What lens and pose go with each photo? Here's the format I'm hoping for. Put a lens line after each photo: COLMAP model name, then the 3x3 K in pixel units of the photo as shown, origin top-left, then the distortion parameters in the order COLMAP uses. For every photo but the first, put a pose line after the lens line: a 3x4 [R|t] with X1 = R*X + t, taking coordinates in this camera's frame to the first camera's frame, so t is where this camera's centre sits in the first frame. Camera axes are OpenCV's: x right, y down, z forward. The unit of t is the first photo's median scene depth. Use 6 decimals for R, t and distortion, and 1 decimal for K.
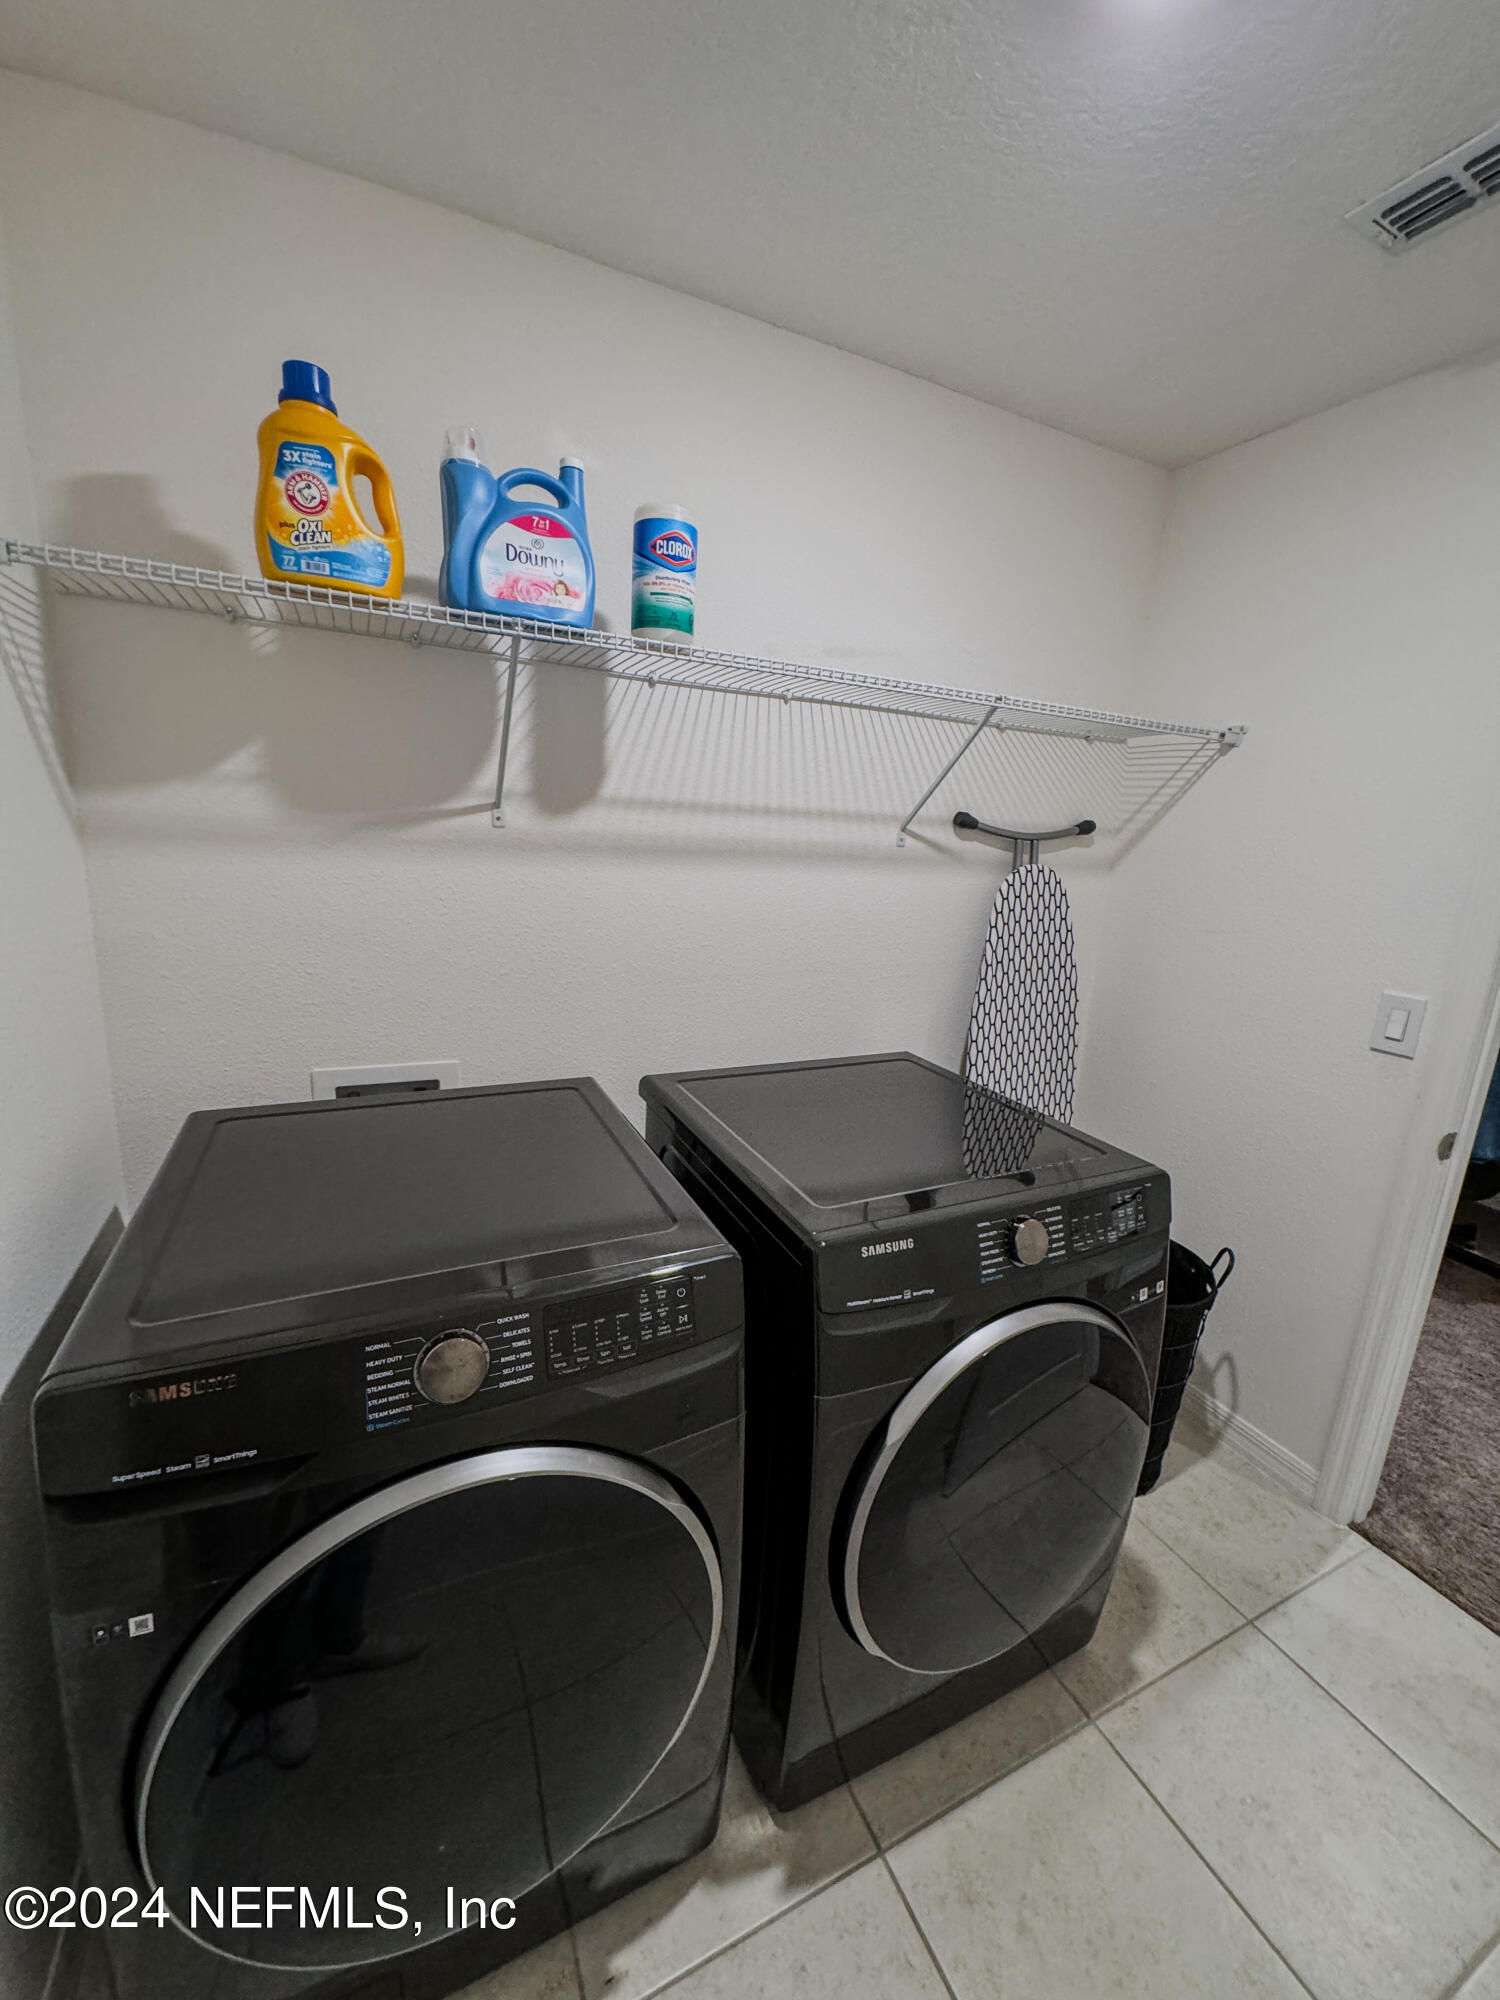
lens RADIAL K [[797.8, 0, 750.0], [0, 797.8, 1000.0], [0, 0, 1]] dist [0.001318, 0.000480]
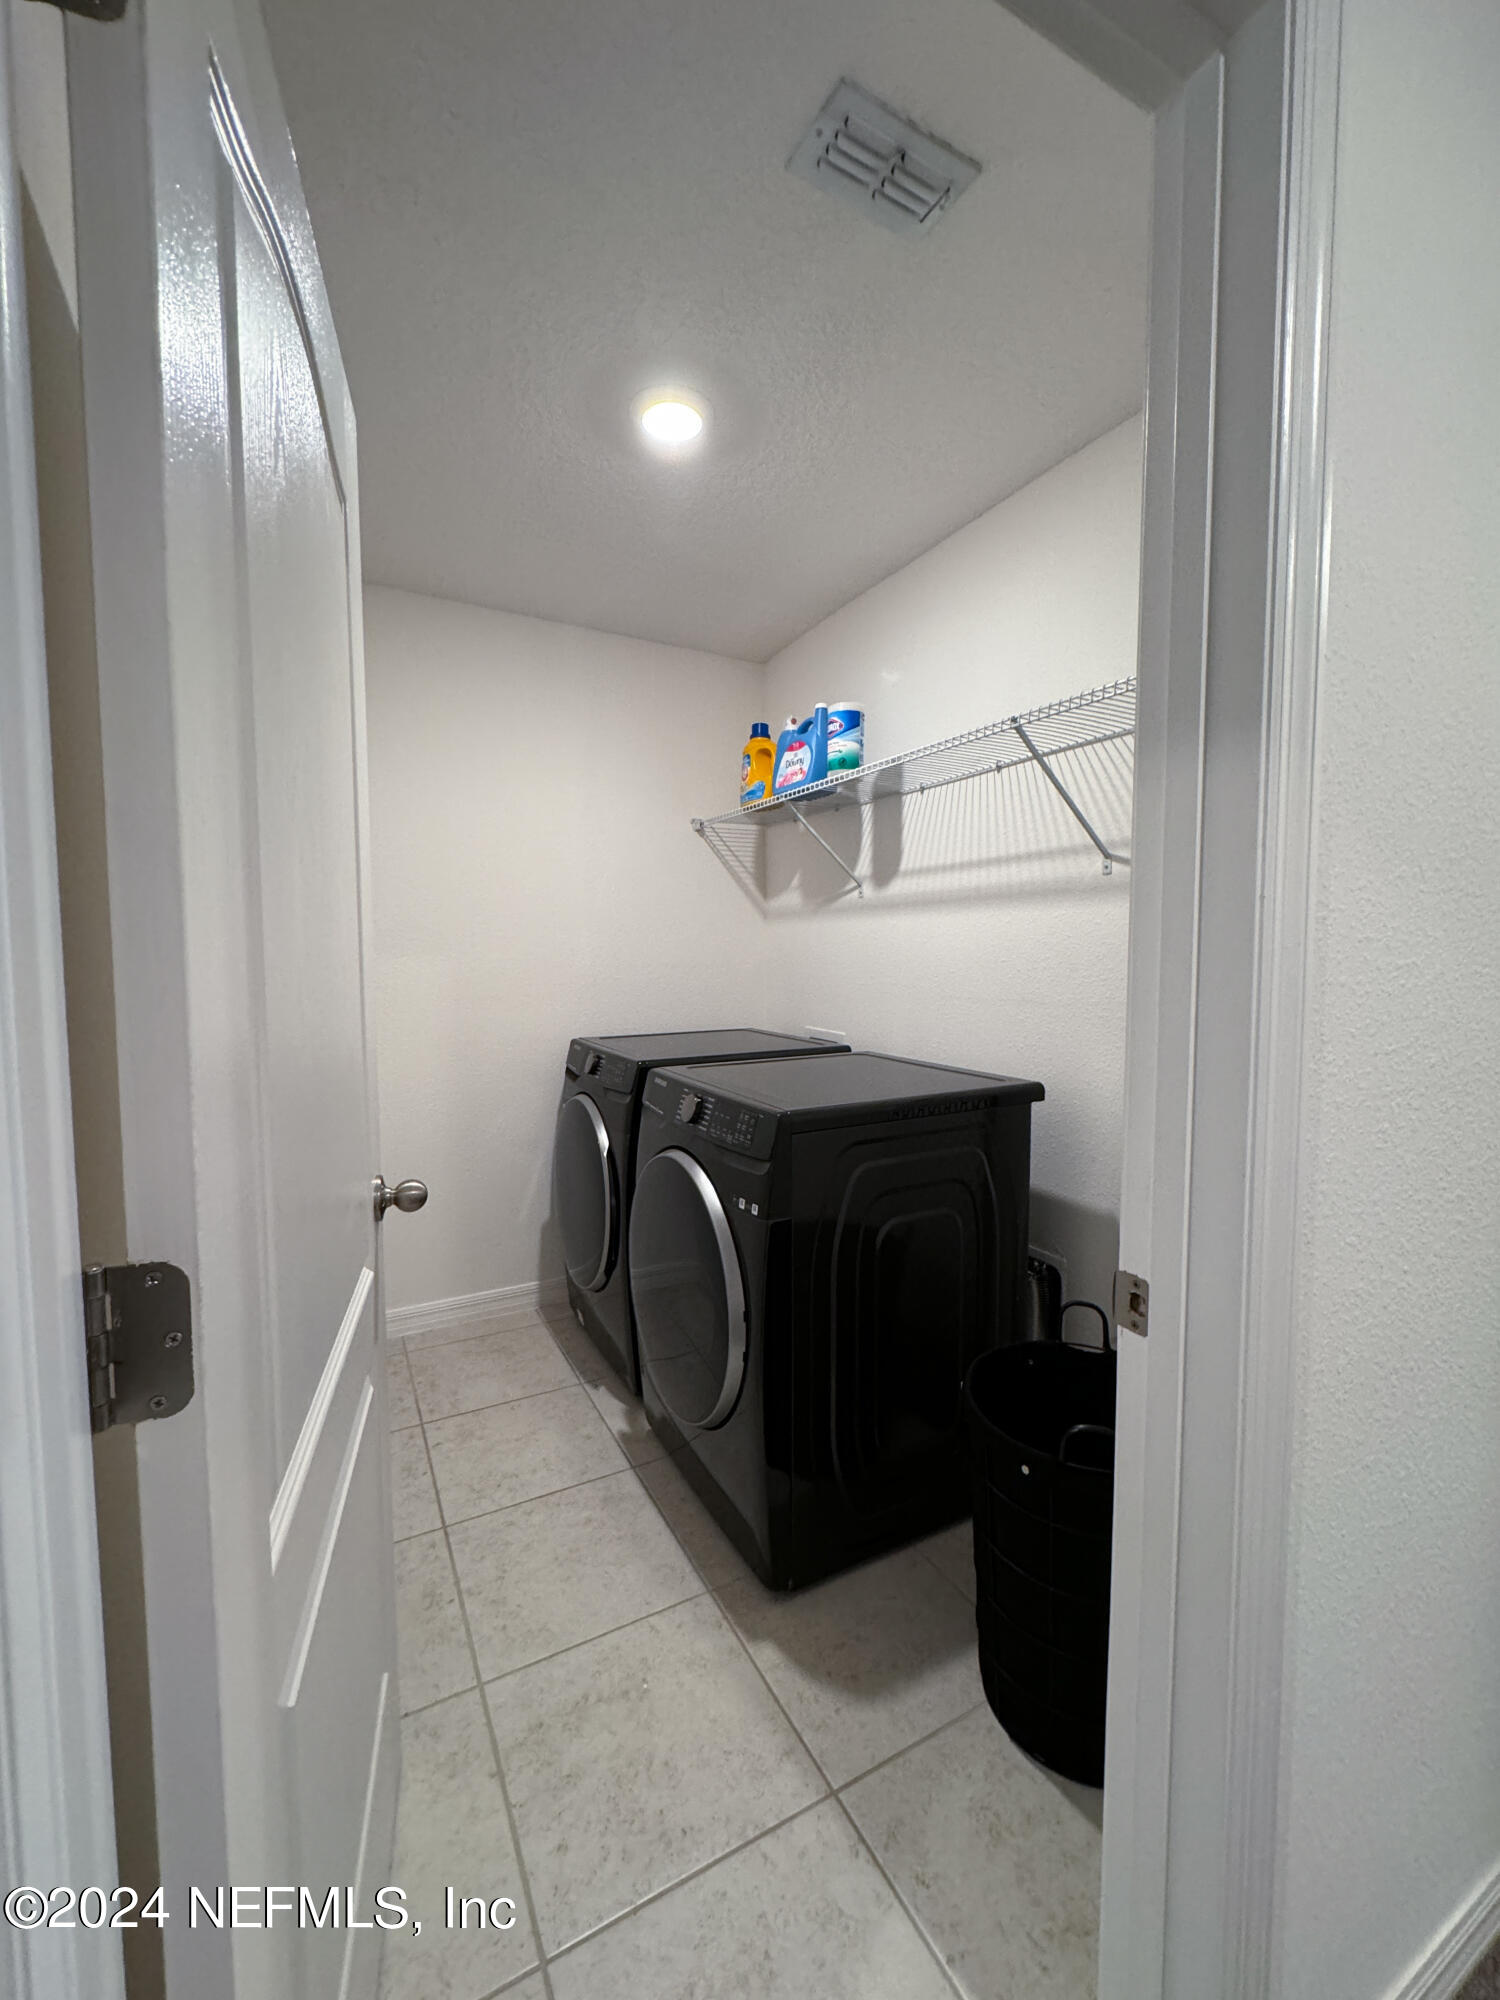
lens RADIAL K [[797.8, 0, 750.0], [0, 797.8, 1000.0], [0, 0, 1]] dist [0.001318, 0.000480]
pose [[0.046391, 0.011262, -0.998860, 1.382425], [-0.206402, 0.978466, 0.001446, 0.044901], [0.977367, 0.206100, 0.047716, 0.725659]]
